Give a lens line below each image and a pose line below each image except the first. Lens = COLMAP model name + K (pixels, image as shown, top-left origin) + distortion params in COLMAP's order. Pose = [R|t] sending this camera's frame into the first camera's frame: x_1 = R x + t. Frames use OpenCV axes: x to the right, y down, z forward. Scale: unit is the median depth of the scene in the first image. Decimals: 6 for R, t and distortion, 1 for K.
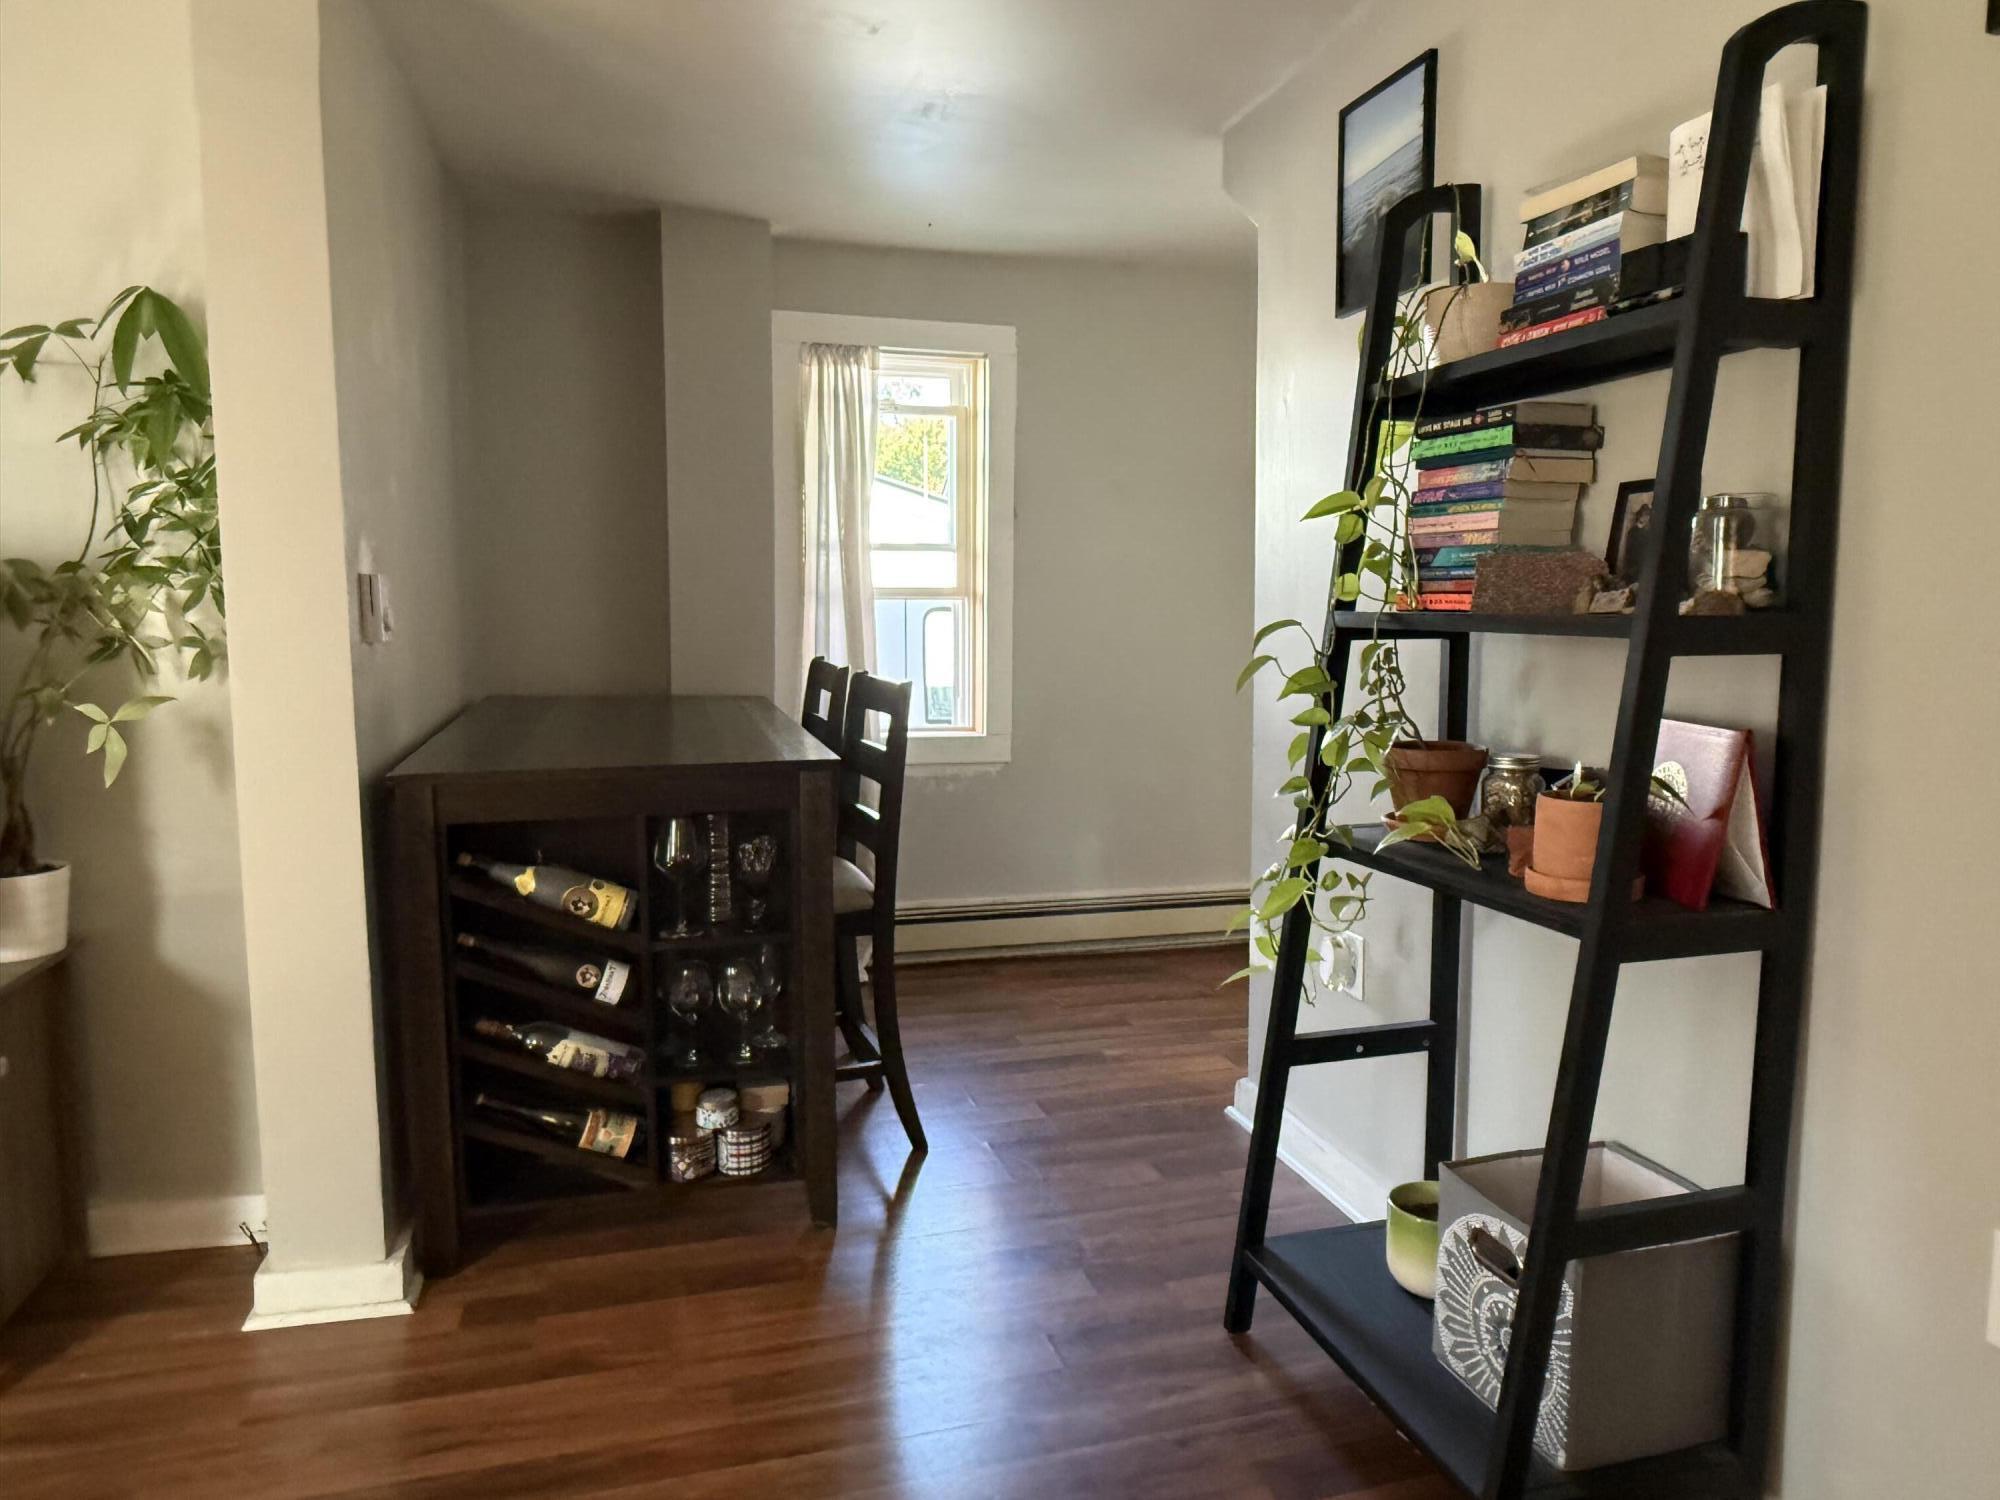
lens RADIAL K [[1323.2, 0, 1014.5], [0, 1323.2, 767.3], [0, 0, 1]] dist [0.001355, 0.001617]
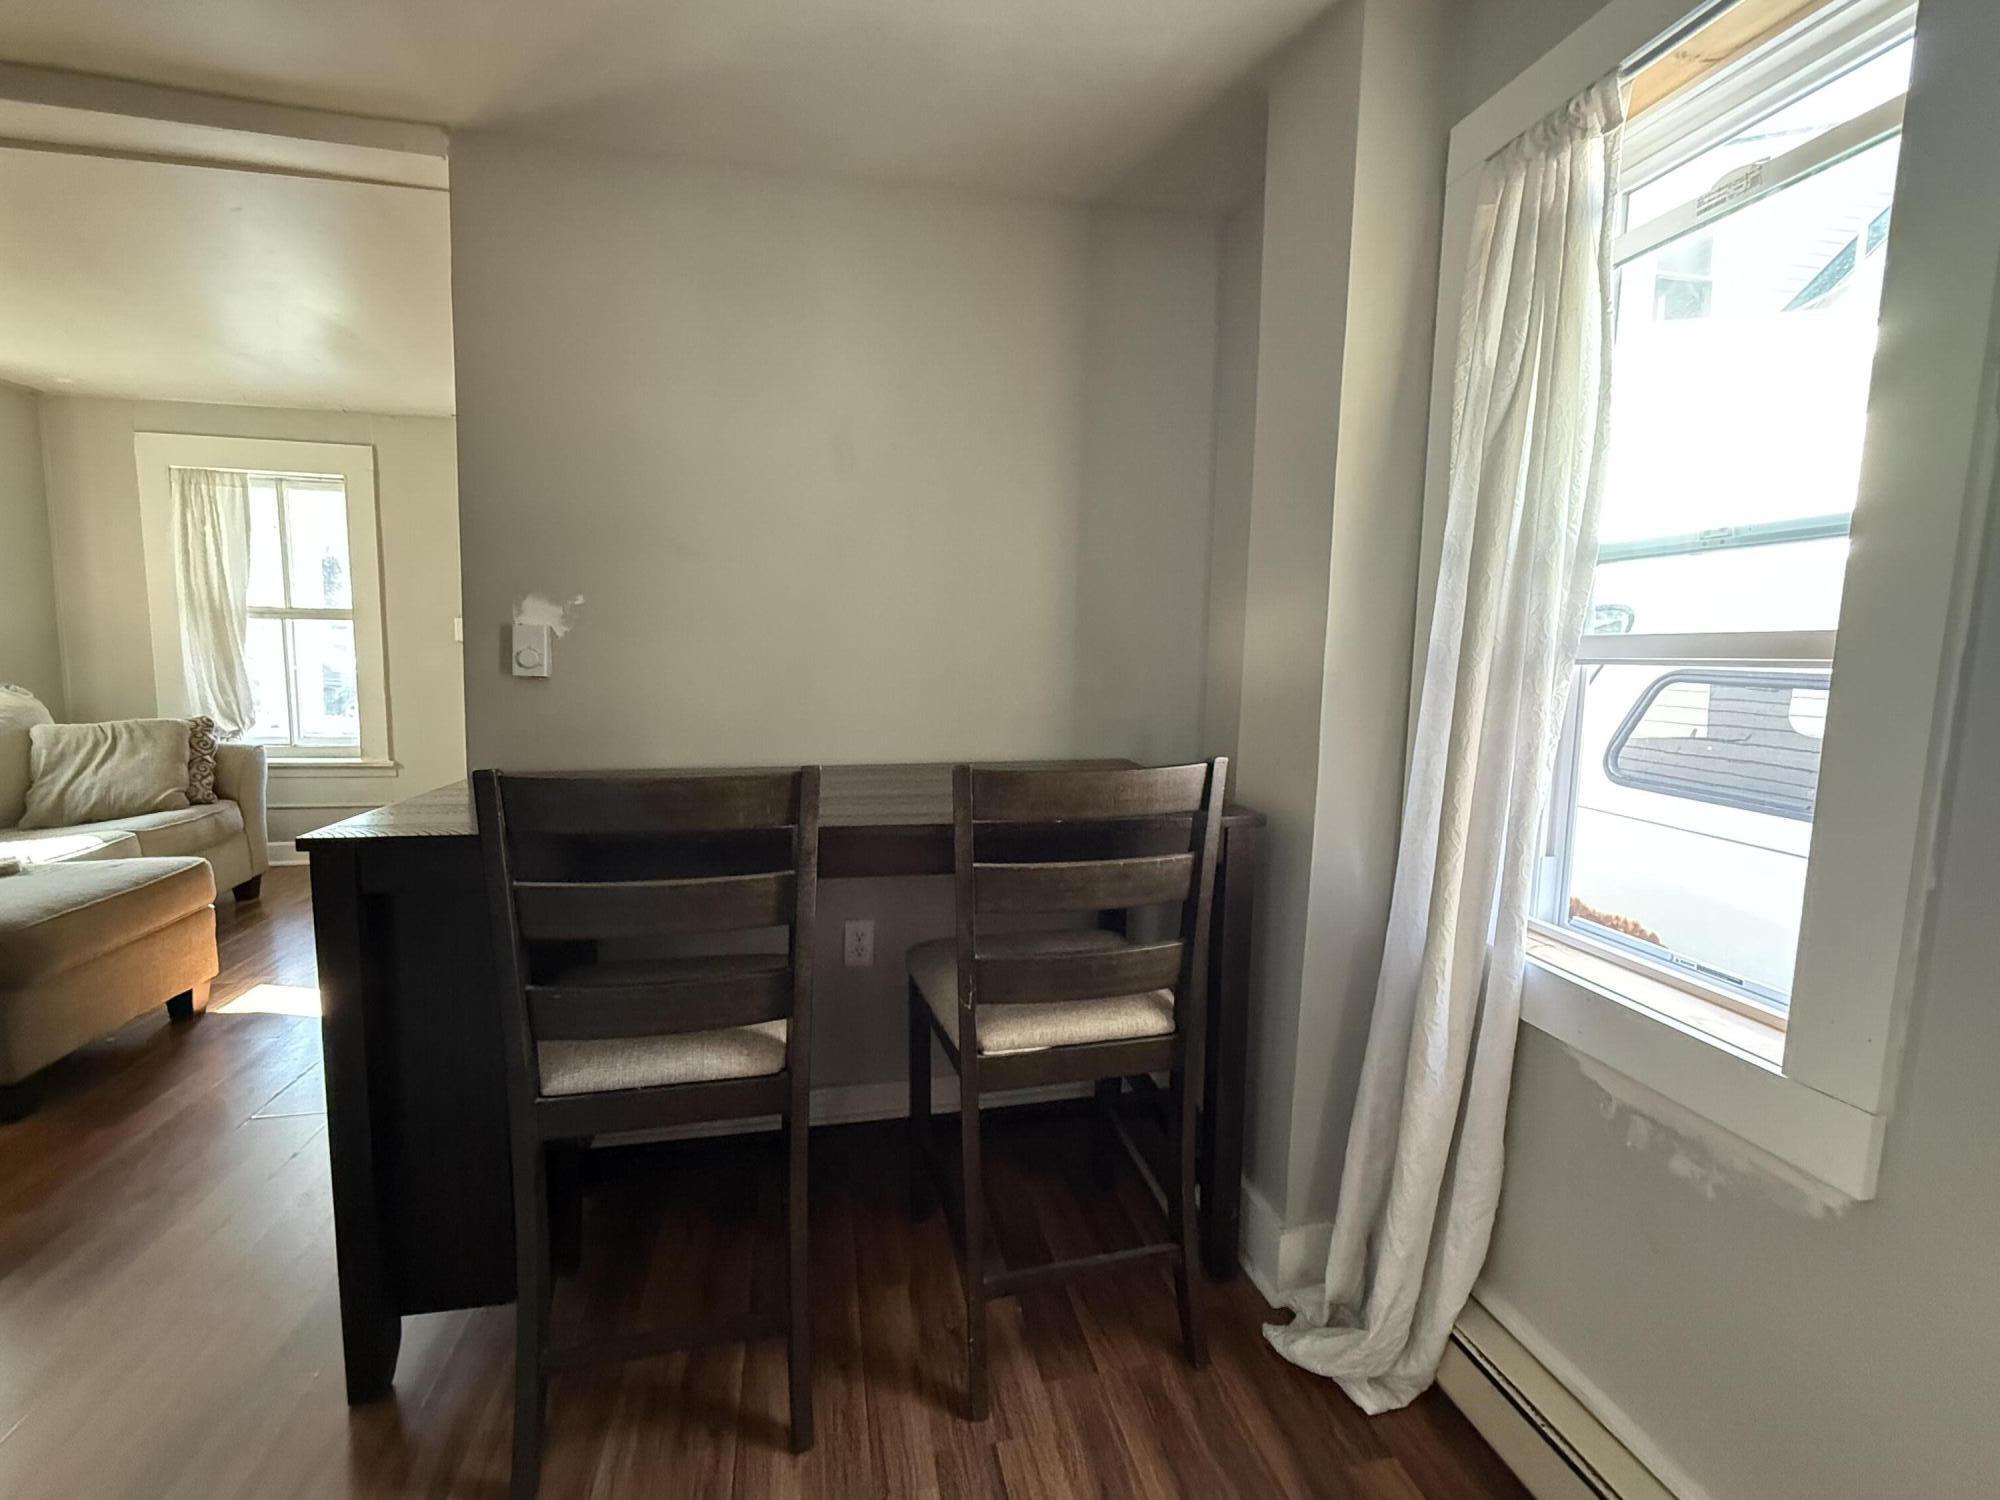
lens RADIAL K [[926.8, 0, 1015.1], [0, 926.8, 750.2], [0, 0, 1]] dist [0.000125, 0.000620]
pose [[-0.067623, 0.101600, -0.992524, 0.386357], [-0.144308, 0.983345, 0.110492, -0.185917], [0.987219, 0.150701, -0.051835, 1.469296]]
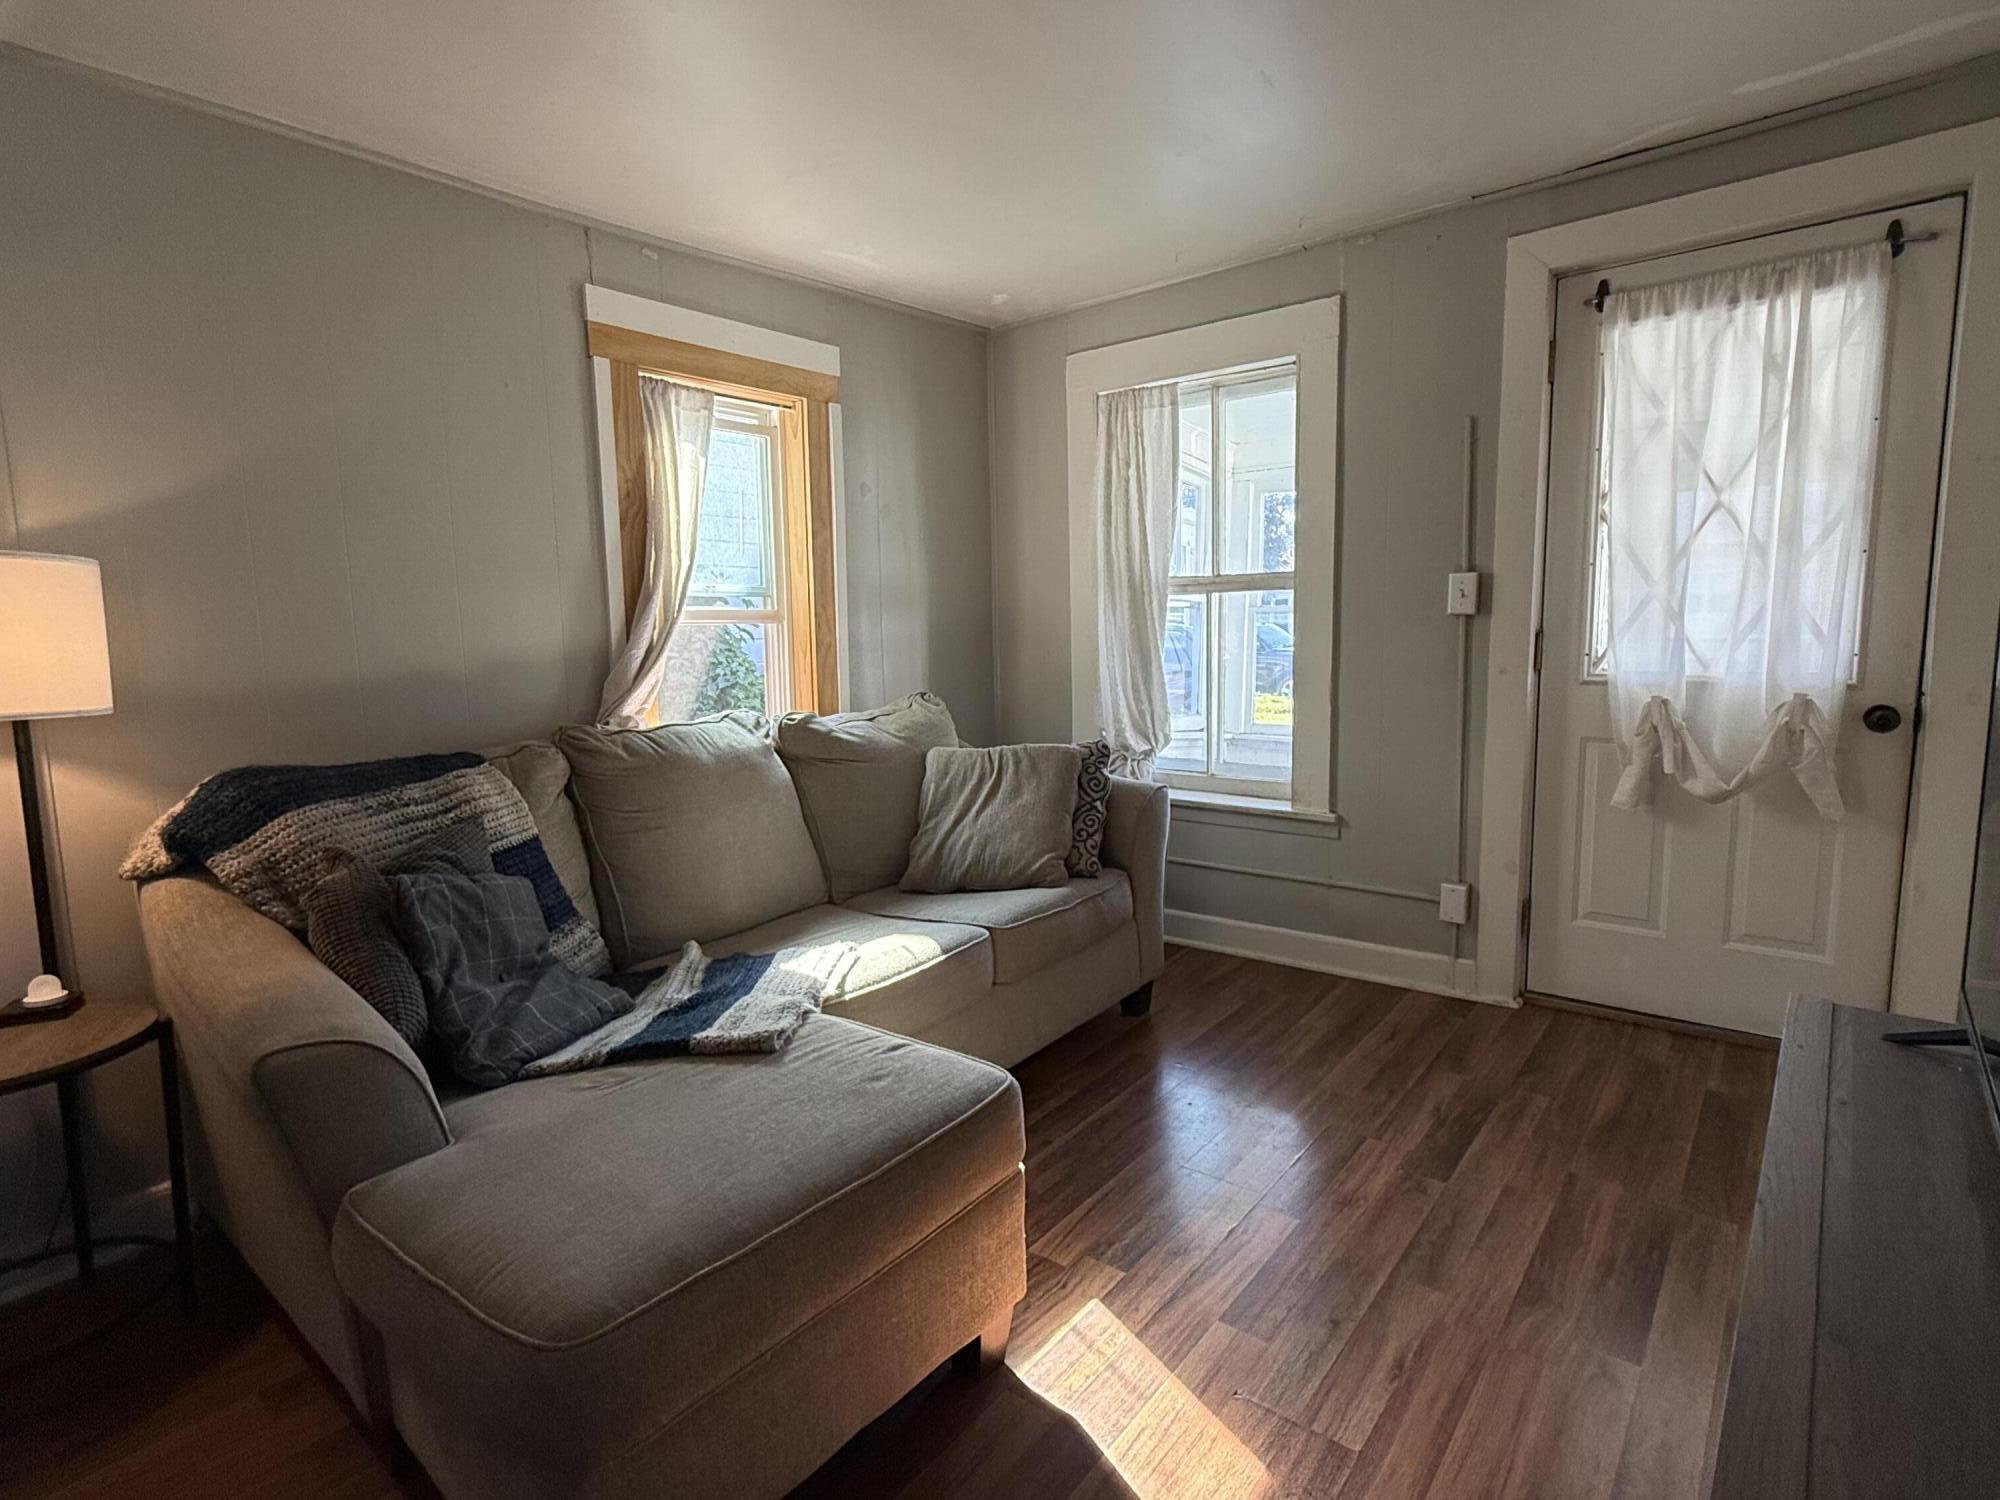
lens RADIAL K [[1007.0, 0, 1002.2], [0, 1007.0, 753.0], [0, 0, 1]] dist [0.004509, 0.000011]
pose [[-0.820660, 0.089304, -0.564395, -0.382157], [-0.051788, 0.972023, 0.229105, -0.112775], [0.569065, 0.217246, -0.793076, 0.845568]]
